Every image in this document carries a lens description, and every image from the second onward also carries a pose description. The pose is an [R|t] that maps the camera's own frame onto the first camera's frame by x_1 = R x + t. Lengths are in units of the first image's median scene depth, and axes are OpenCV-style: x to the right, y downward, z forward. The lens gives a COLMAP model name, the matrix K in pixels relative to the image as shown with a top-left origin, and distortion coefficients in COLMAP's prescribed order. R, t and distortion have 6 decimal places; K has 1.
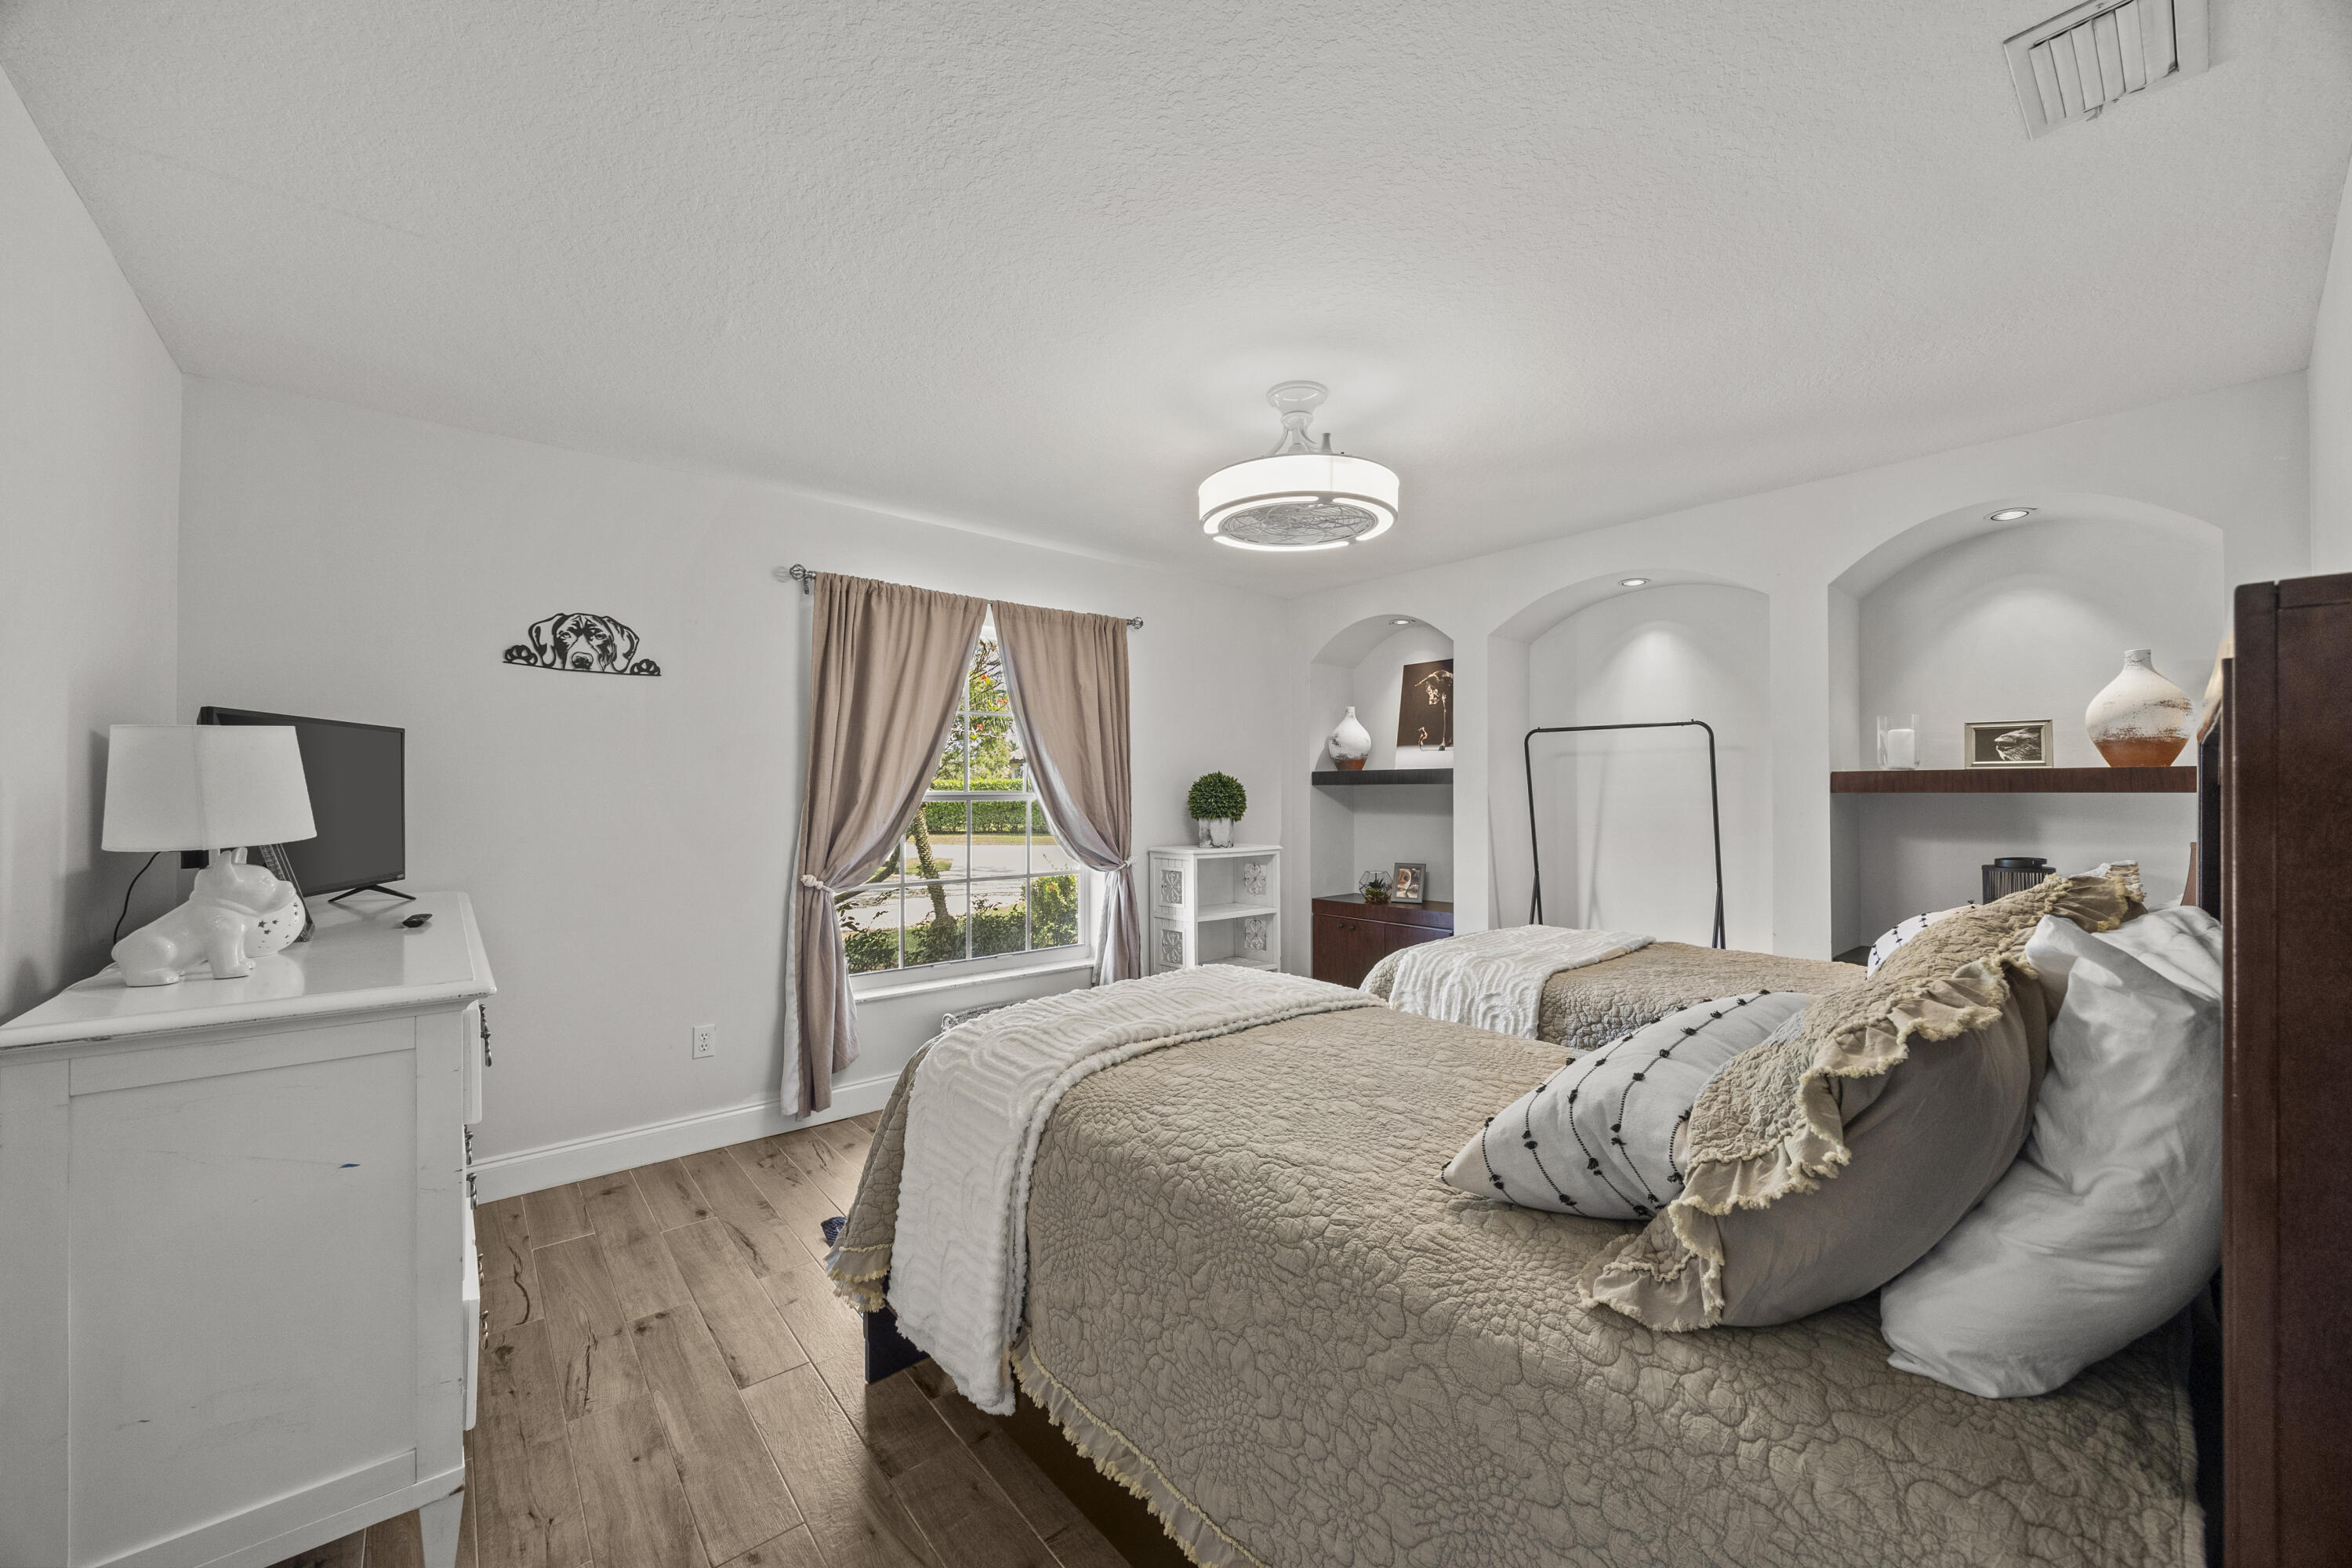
lens RADIAL K [[900.5, 0, 1172.8], [0, 900.5, 786.4], [0, 0, 1]] dist [-0.002962, -0.000069]
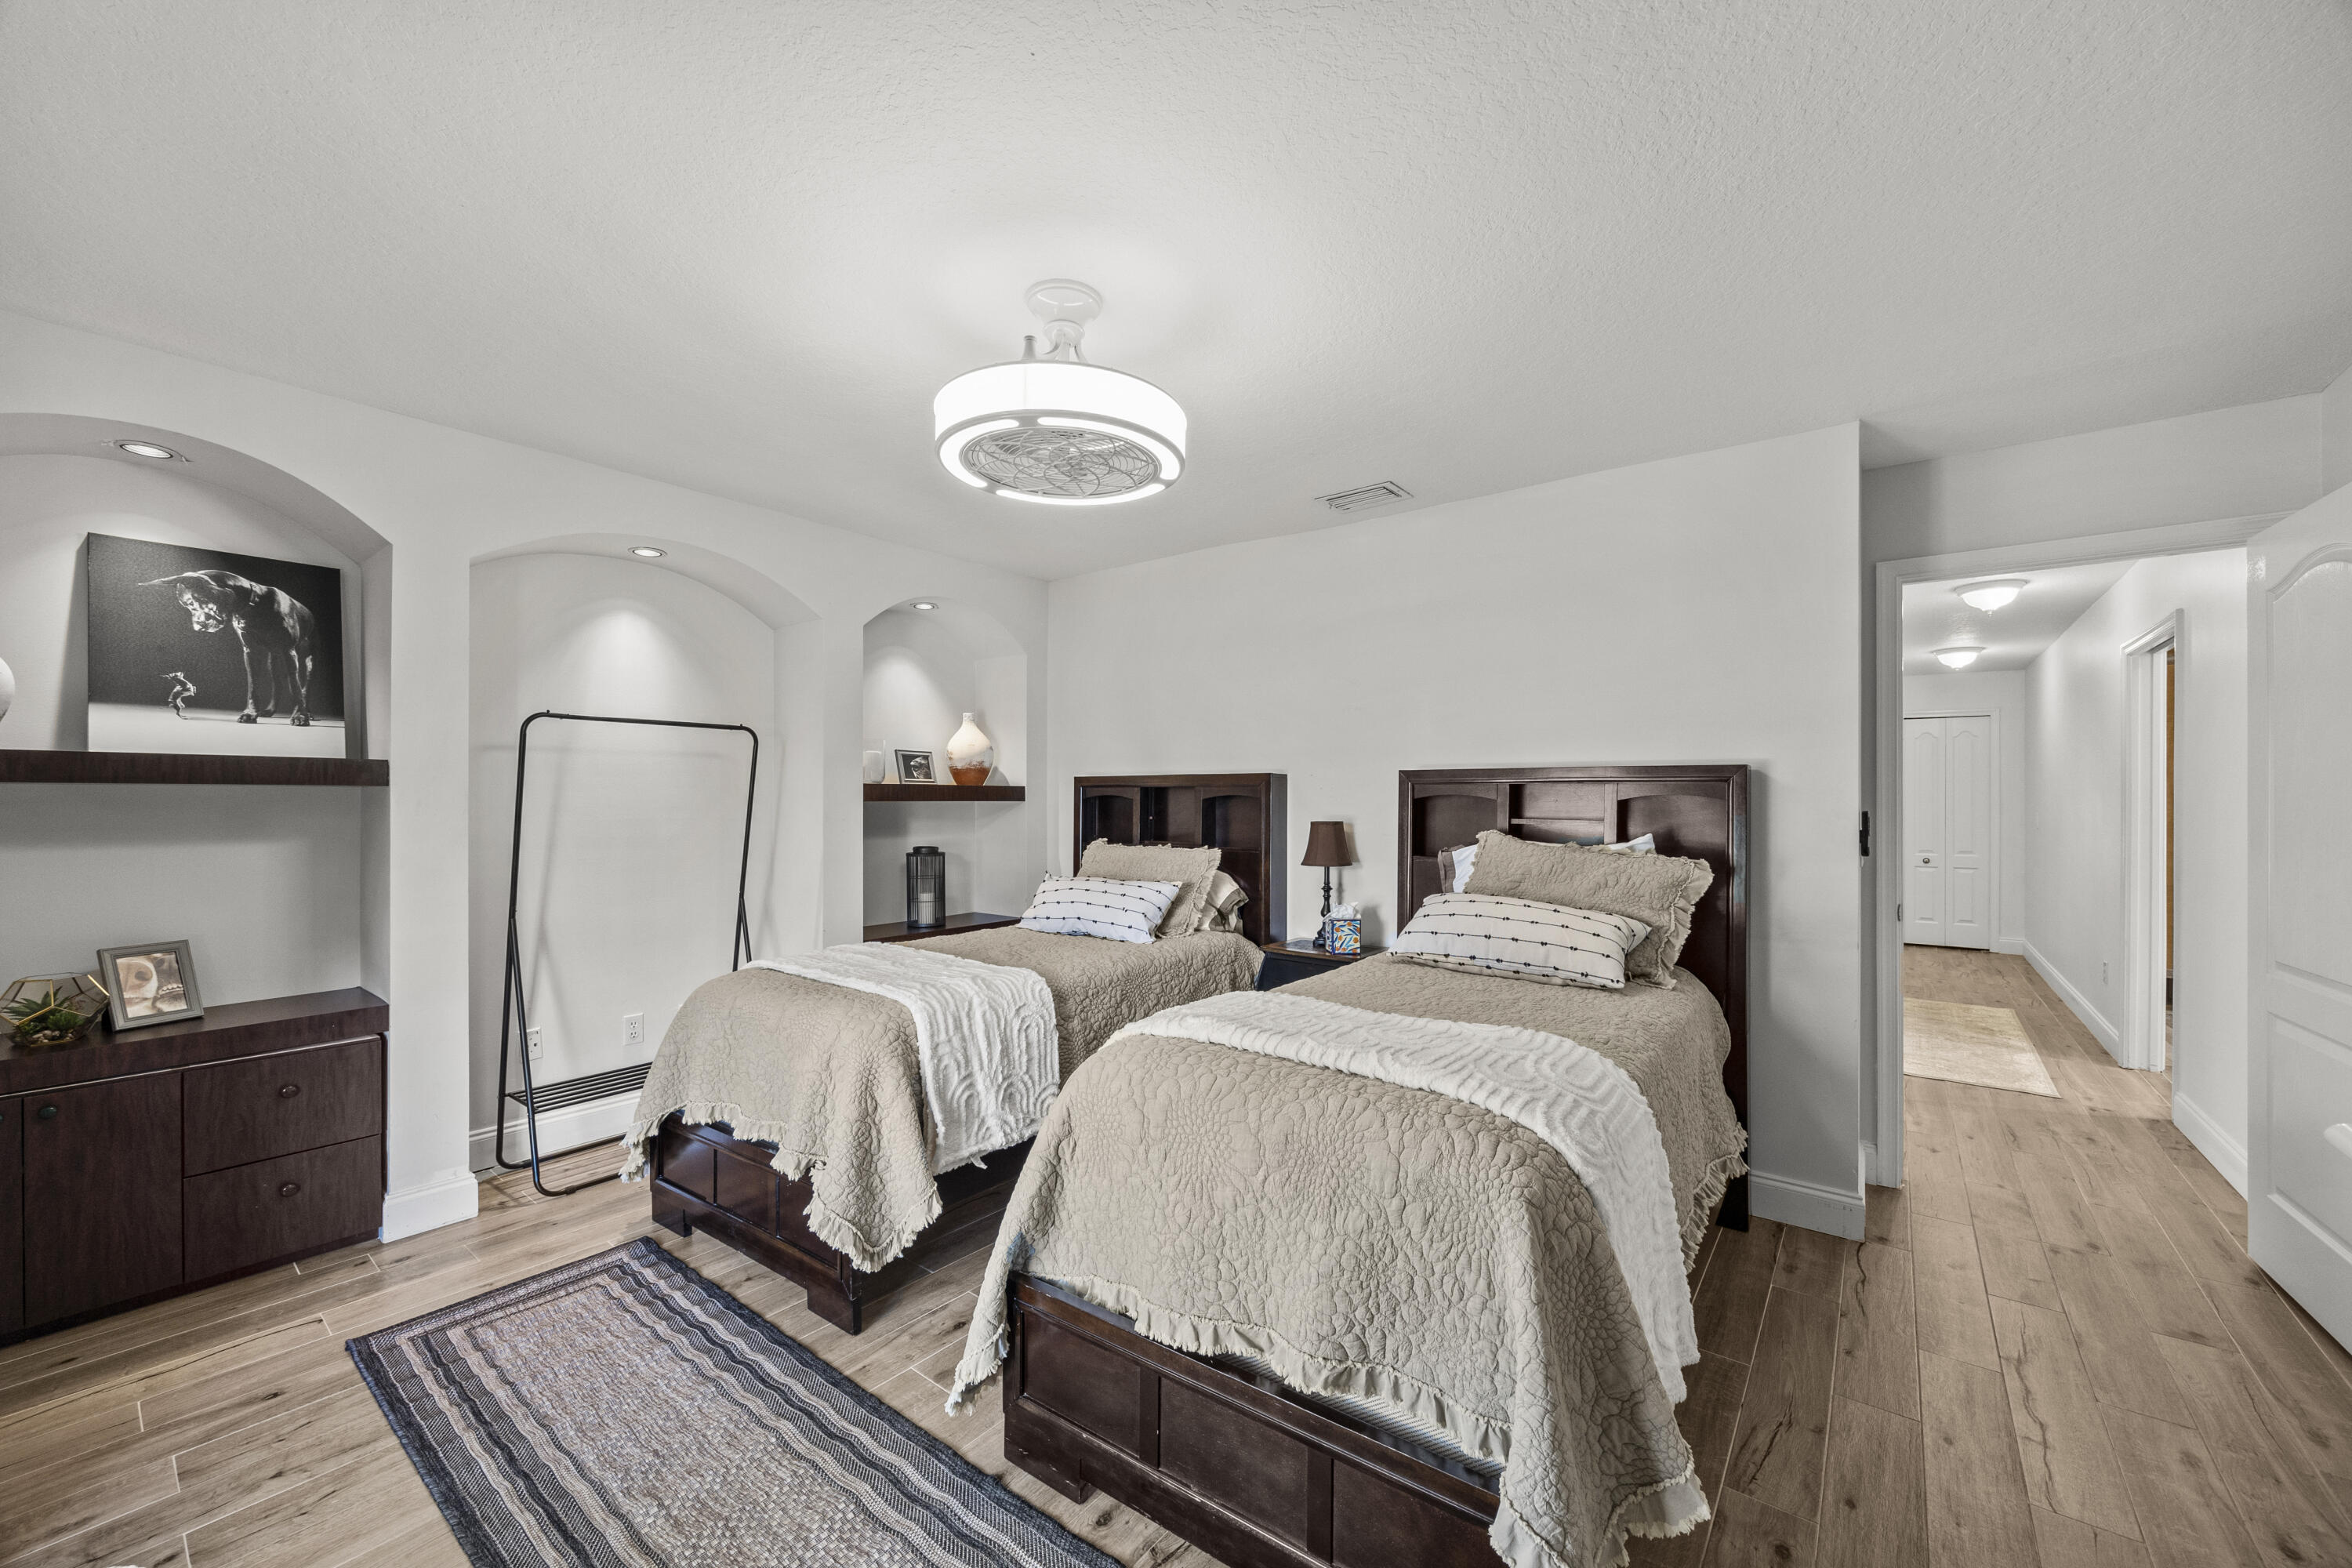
lens RADIAL K [[900.5, 0, 1171.7], [0, 900.5, 798.2], [0, 0, 1]] dist [-0.002962, -0.000069]
pose [[-0.205045, -0.001613, 0.978751, -0.535160], [-0.012711, 0.999919, -0.001015, -0.001686], [-0.978670, -0.012649, -0.205049, 0.885618]]
